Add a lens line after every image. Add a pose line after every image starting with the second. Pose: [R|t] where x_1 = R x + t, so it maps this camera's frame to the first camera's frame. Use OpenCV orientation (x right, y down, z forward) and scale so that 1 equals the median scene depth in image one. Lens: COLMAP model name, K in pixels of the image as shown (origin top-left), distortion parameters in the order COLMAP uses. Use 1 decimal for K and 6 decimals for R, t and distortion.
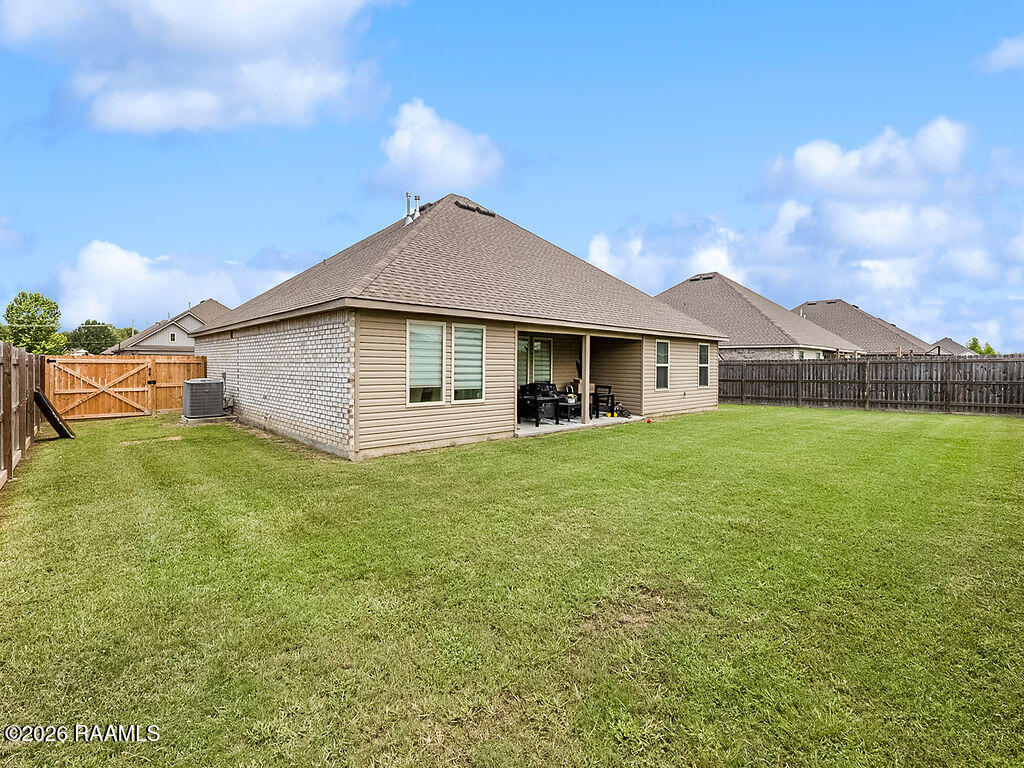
lens RADIAL K [[483.2, 0, 514.7], [0, 483.2, 342.5], [0, 0, 1]] dist [0.001927, -0.000169]
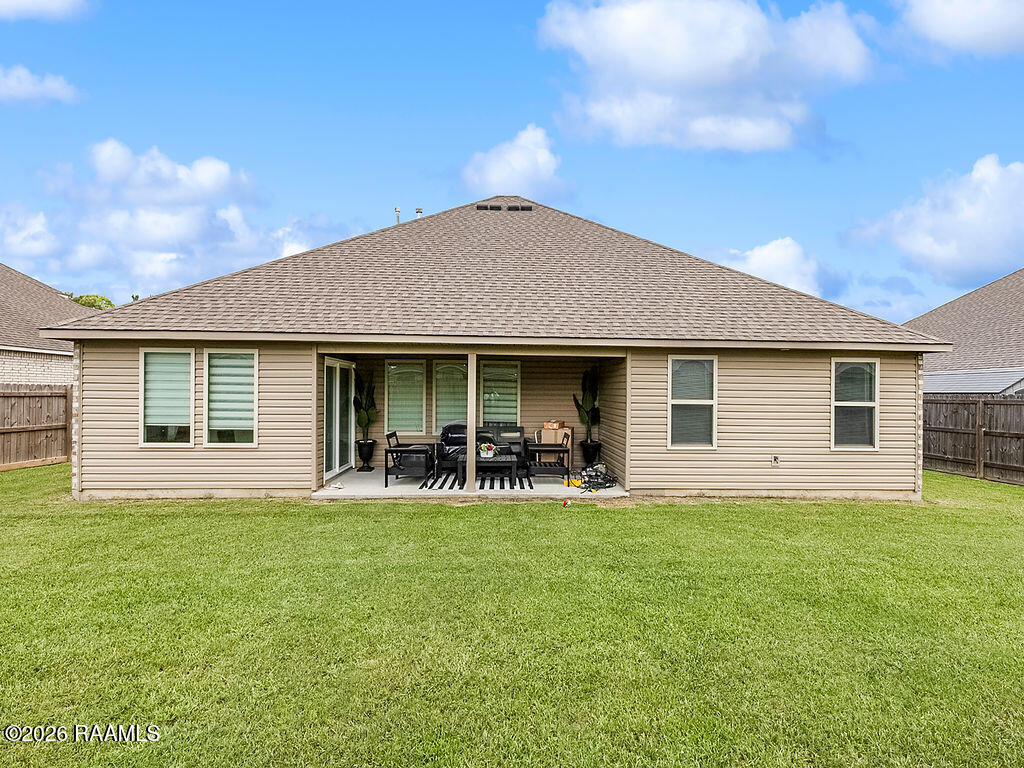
lens RADIAL K [[468.6, 0, 512.0], [0, 468.6, 406.2], [0, 0, 1]] dist [0.001072, 0.000094]
pose [[0.756785, 0.005180, -0.653643, 0.599101], [0.026037, 0.998936, 0.038063, 0.031510], [0.653145, -0.045824, 0.755845, 0.568275]]
